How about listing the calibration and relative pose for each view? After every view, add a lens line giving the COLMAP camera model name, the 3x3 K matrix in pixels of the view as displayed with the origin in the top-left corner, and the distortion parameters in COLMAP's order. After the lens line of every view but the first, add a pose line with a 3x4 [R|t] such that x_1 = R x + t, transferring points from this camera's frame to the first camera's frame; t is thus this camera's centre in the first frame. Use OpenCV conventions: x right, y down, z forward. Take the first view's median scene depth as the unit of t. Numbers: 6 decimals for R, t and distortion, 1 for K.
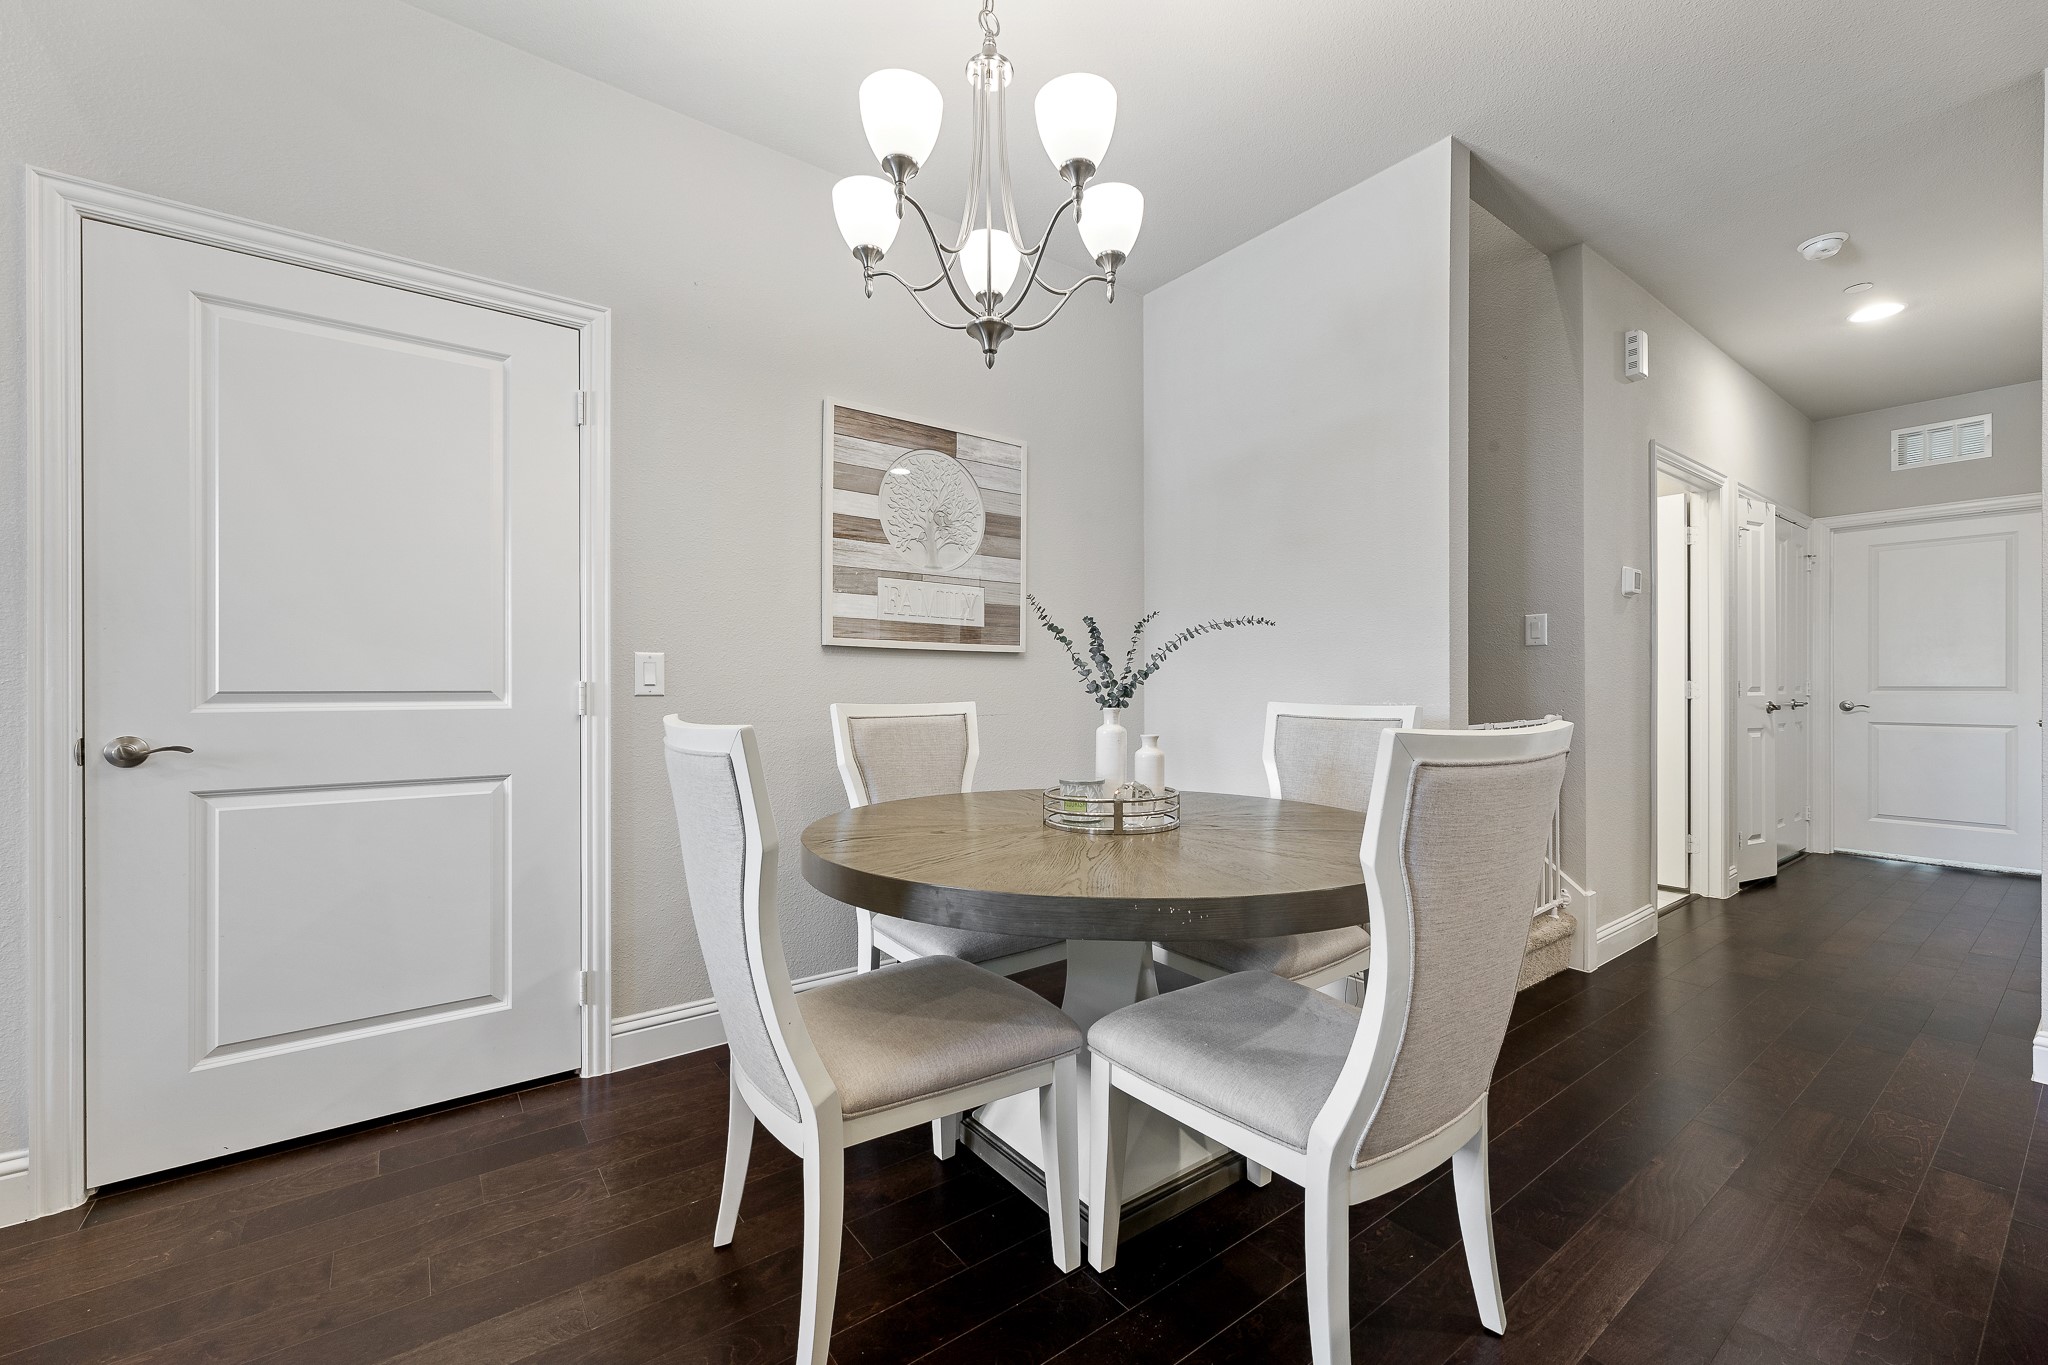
lens RADIAL K [[833.1, 0, 1024.0], [0, 833.1, 682.5], [0, 0, 1]] dist [0.000689, 0.000047]
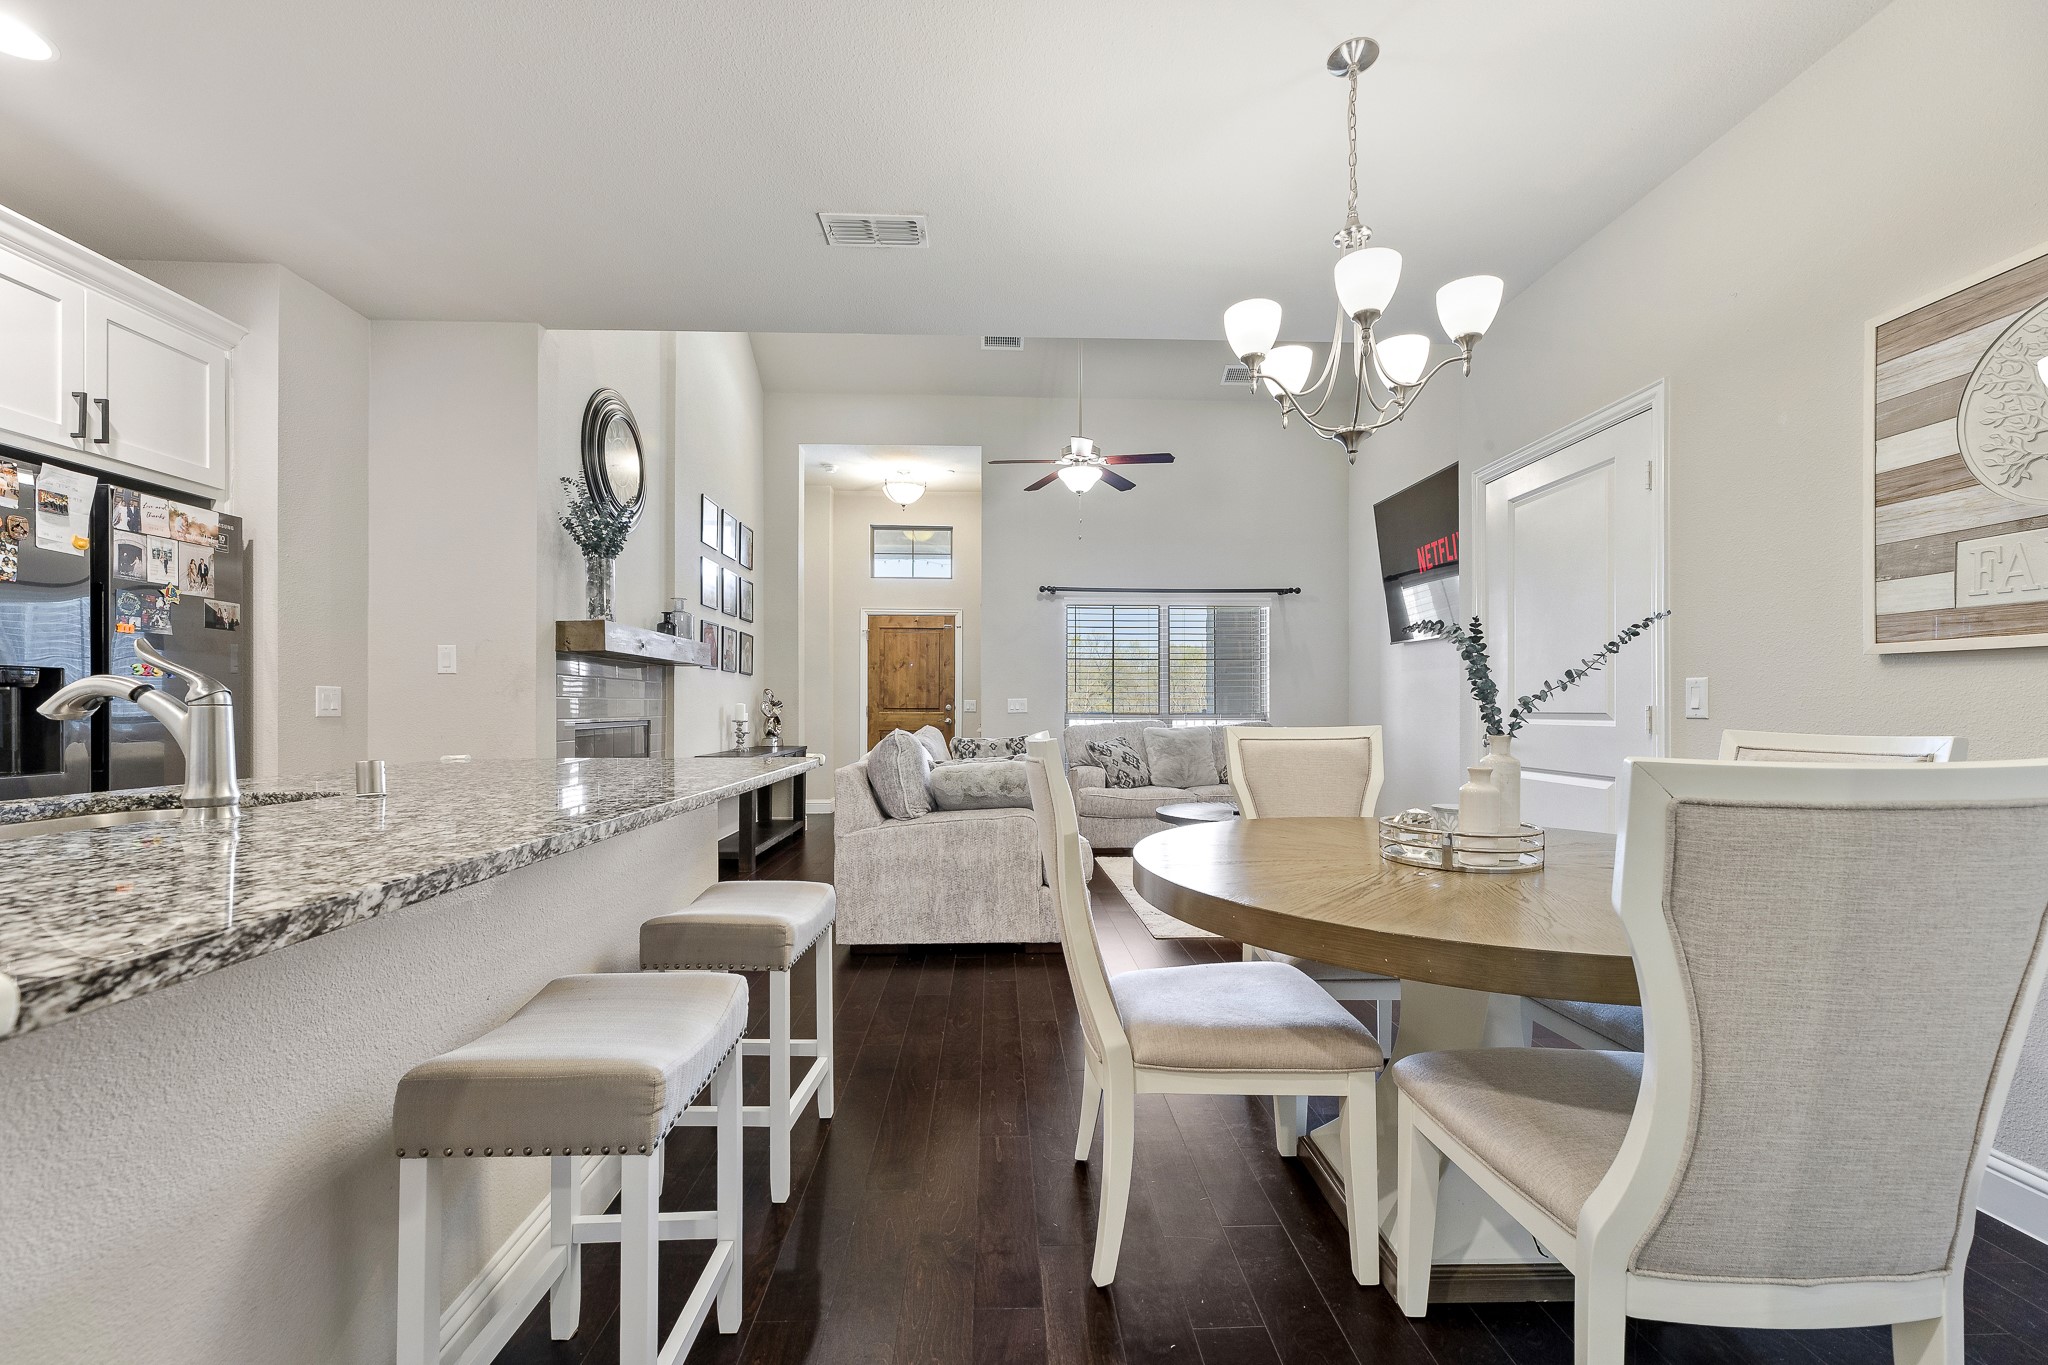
lens RADIAL K [[839.6, 0, 1027.6], [0, 839.6, 706.7], [0, 0, 1]] dist [0.000898, 0.000044]
pose [[-0.569347, -0.002652, -0.822093, 0.775145], [0.001164, 0.999991, -0.004033, 0.003812], [0.822097, -0.003253, -0.569339, 0.774960]]
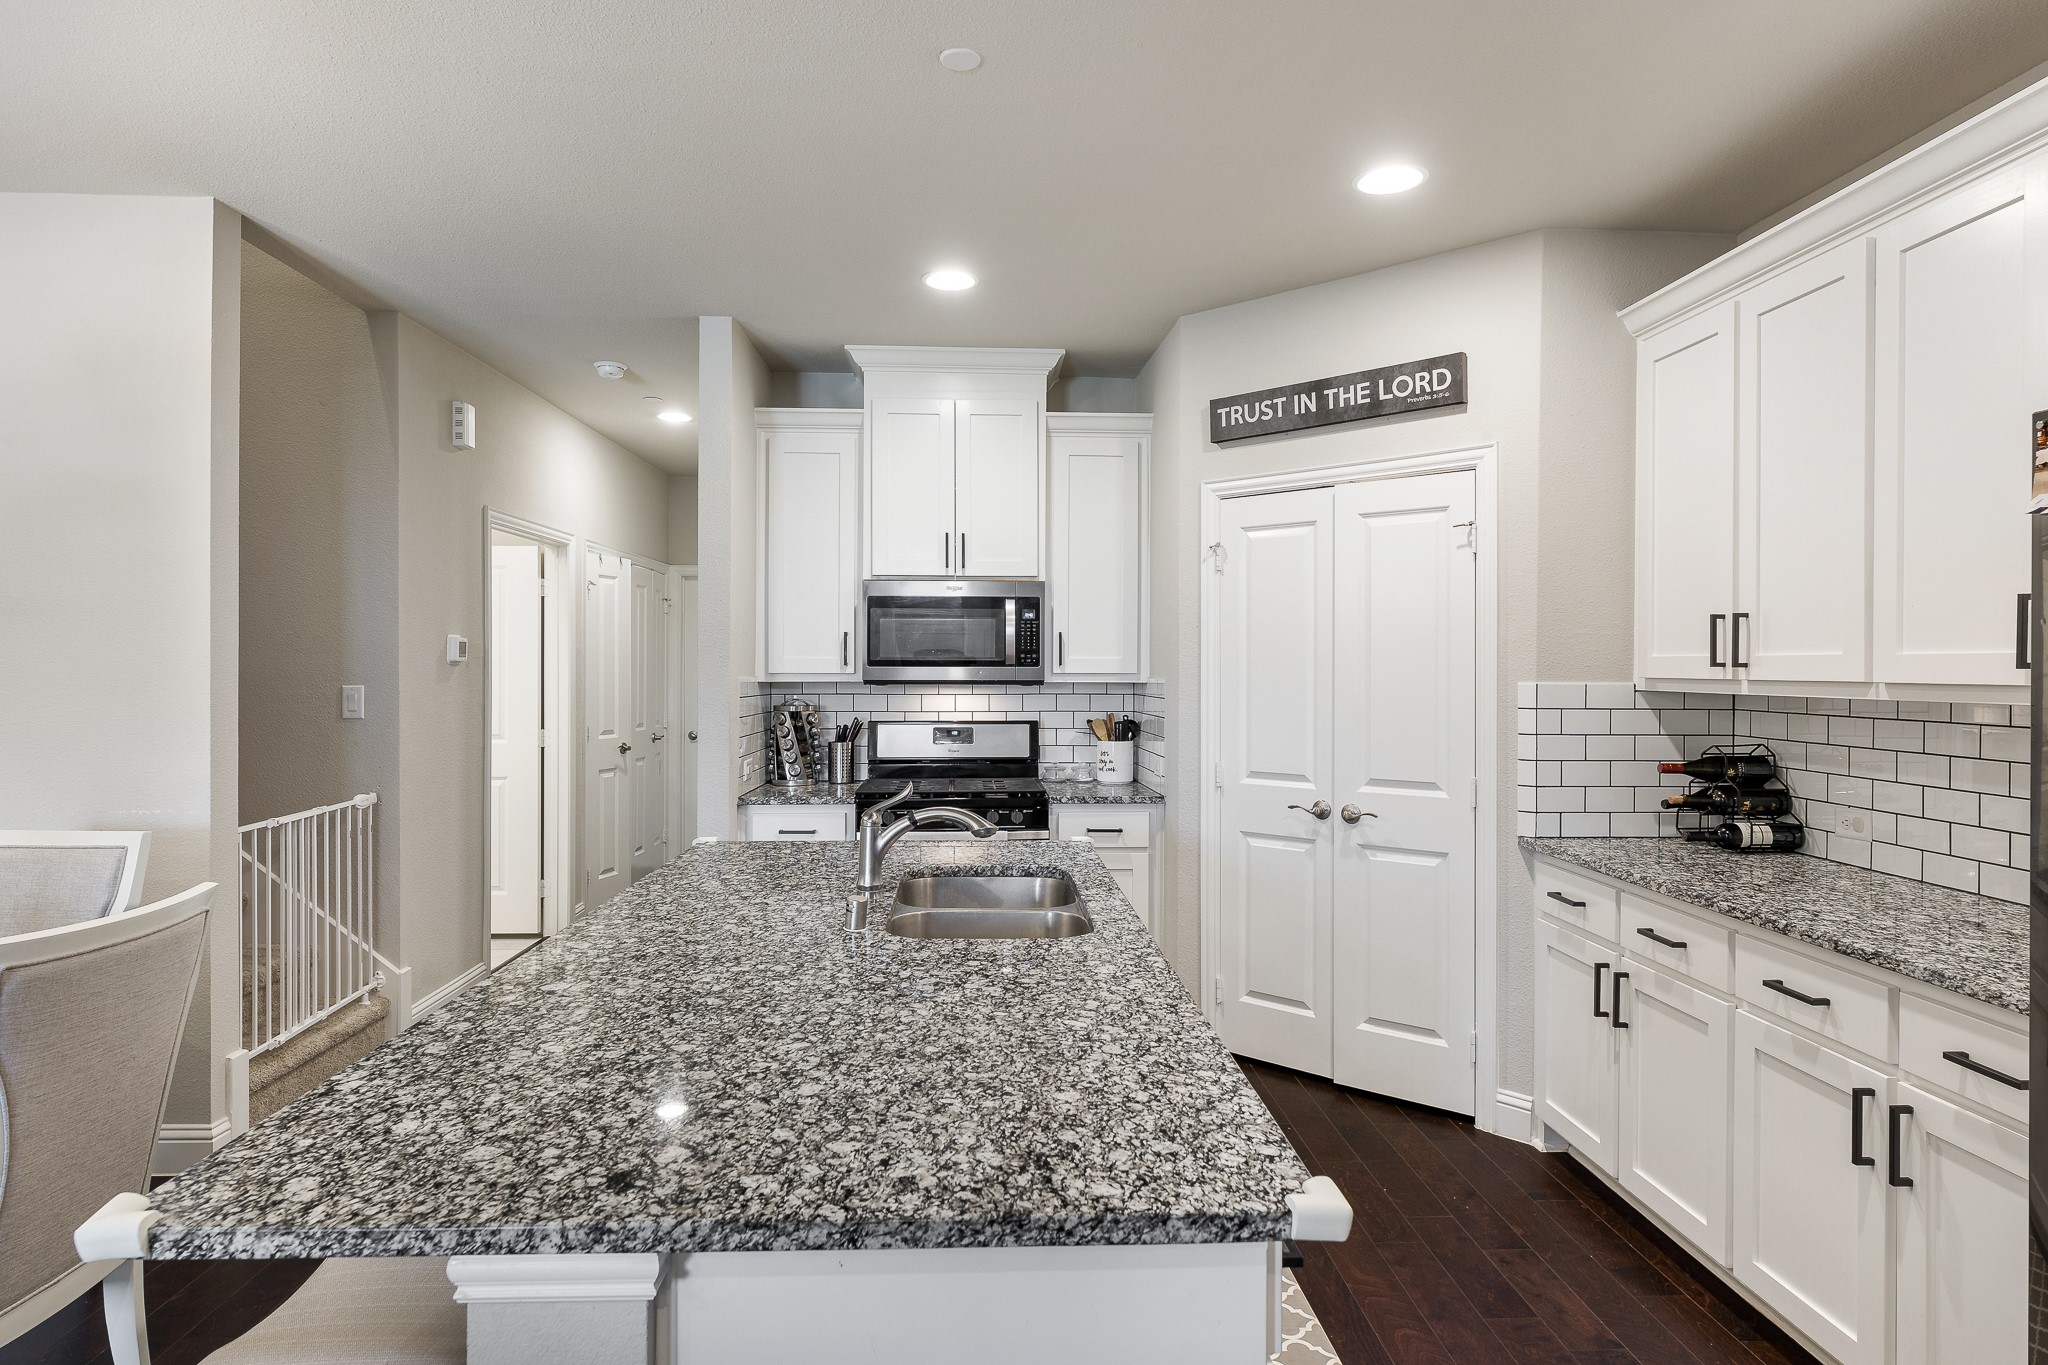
lens RADIAL K [[1122.3, 0, 1016.8], [0, 1122.3, 668.0], [0, 0, 1]] dist [0.003449, -0.000463]
pose [[0.569381, 0.001101, 0.822073, -0.004879], [-0.004167, 0.999990, 0.001547, -0.125373], [-0.822063, -0.004307, 0.569380, -0.401438]]
